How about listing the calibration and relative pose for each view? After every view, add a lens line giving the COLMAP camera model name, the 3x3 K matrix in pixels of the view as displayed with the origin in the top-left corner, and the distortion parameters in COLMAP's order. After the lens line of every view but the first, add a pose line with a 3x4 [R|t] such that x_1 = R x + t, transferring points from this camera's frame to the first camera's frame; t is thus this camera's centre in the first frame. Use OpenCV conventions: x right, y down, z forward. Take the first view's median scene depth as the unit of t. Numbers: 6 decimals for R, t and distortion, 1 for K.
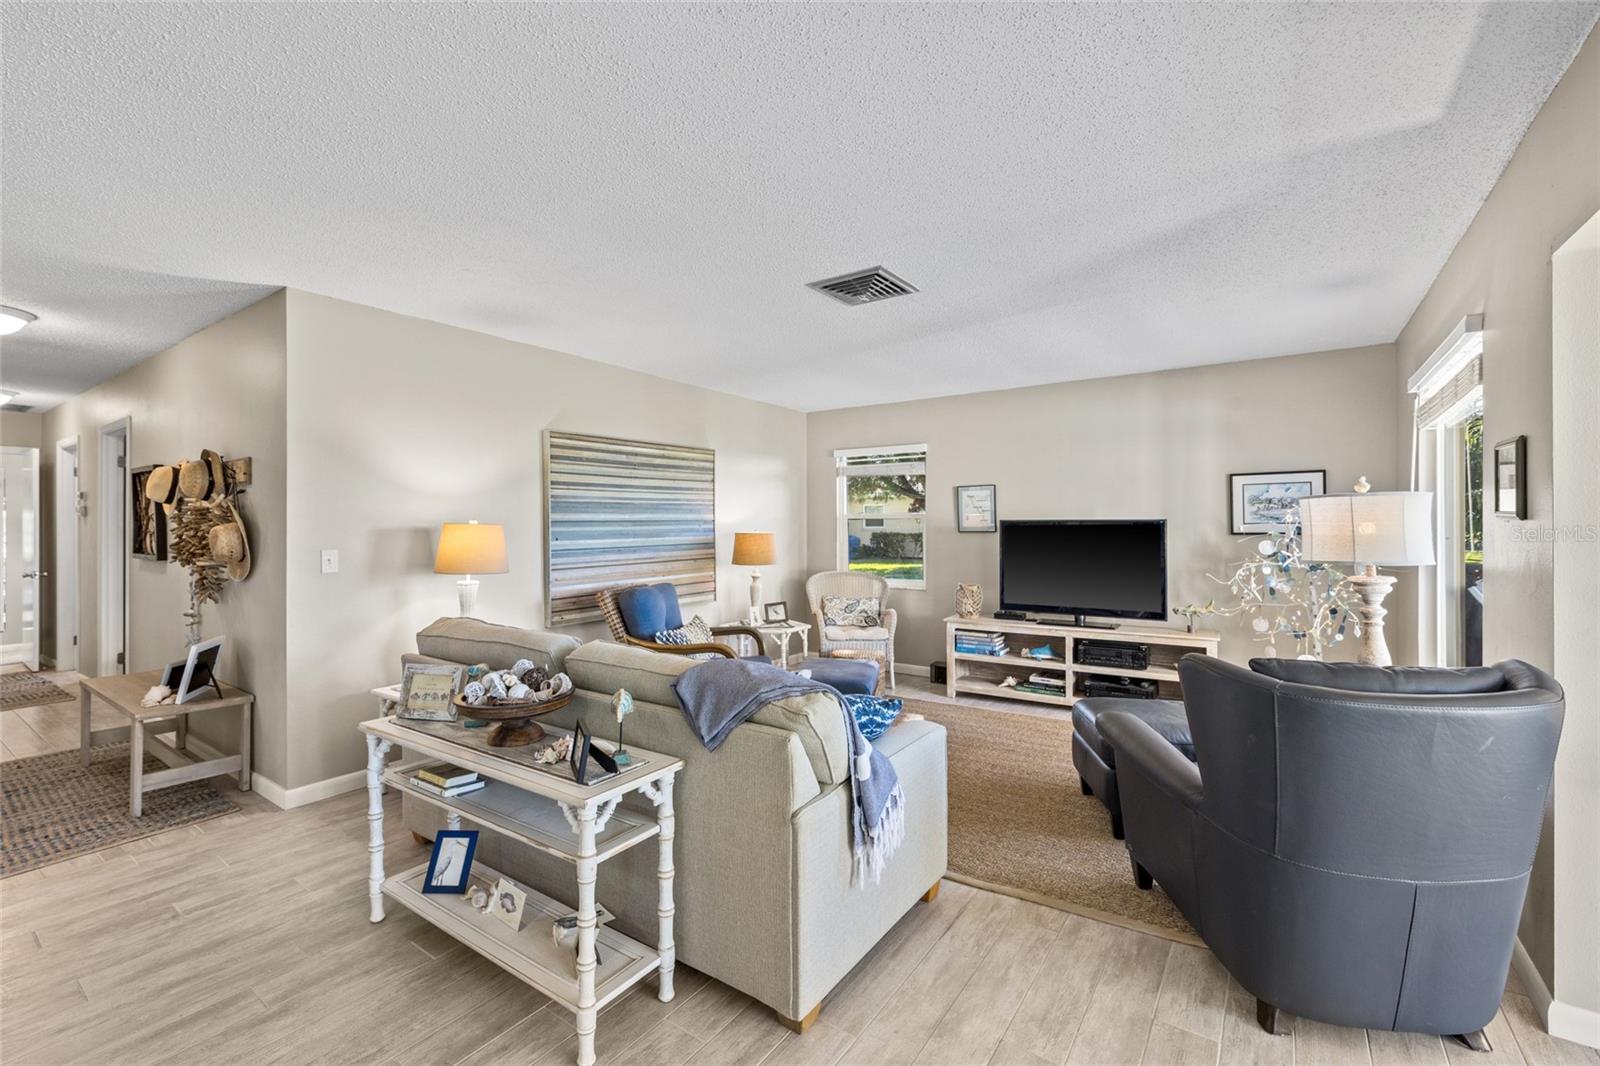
lens RADIAL K [[695.8, 0, 810.2], [0, 695.8, 525.0], [0, 0, 1]] dist [-0.003110, -0.000119]
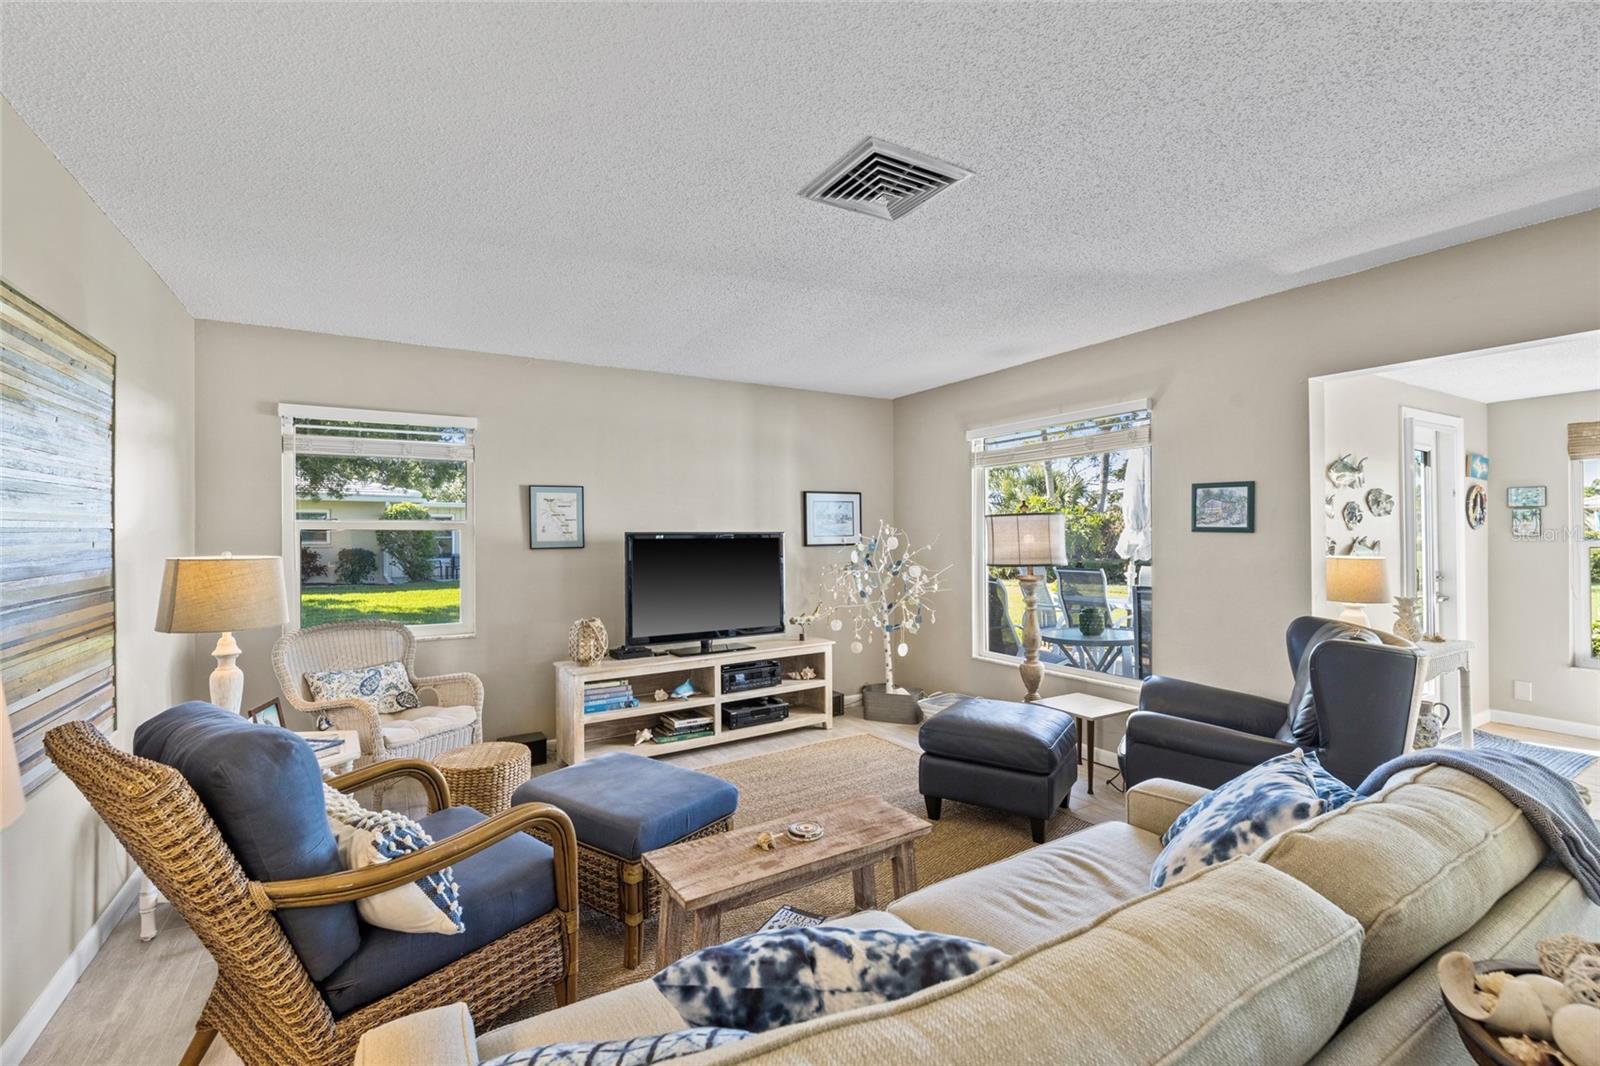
lens RADIAL K [[695.8, 0, 799.0], [0, 695.8, 532.7], [0, 0, 1]] dist [-0.003110, -0.000119]
pose [[0.414727, 0.003301, 0.909940, -0.374464], [0.004302, 0.999975, -0.005589, -0.001521], [-0.909936, 0.006233, 0.414702, 0.525509]]
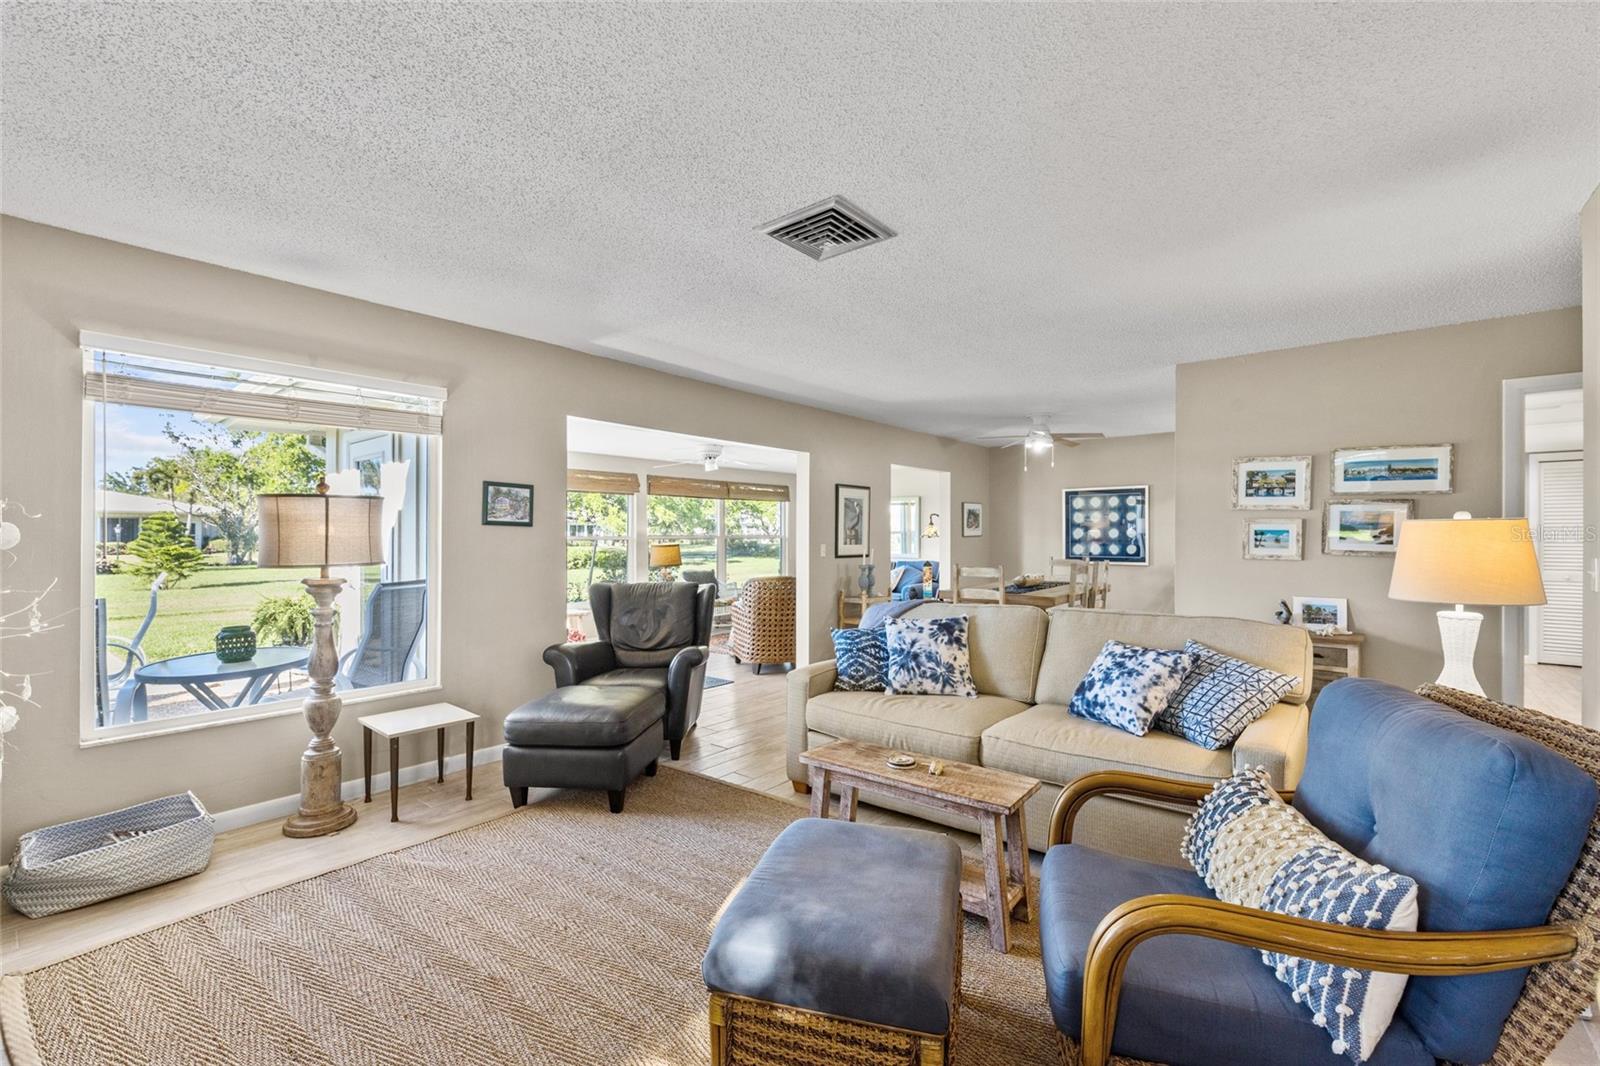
lens RADIAL K [[695.8, 0, 792.6], [0, 695.8, 537.5], [0, 0, 1]] dist [-0.003110, -0.000119]
pose [[-0.996463, -0.008370, 0.083614, 0.552728], [-0.008065, 0.999960, 0.003982, 0.010442], [-0.083644, 0.003294, -0.996490, 2.064935]]
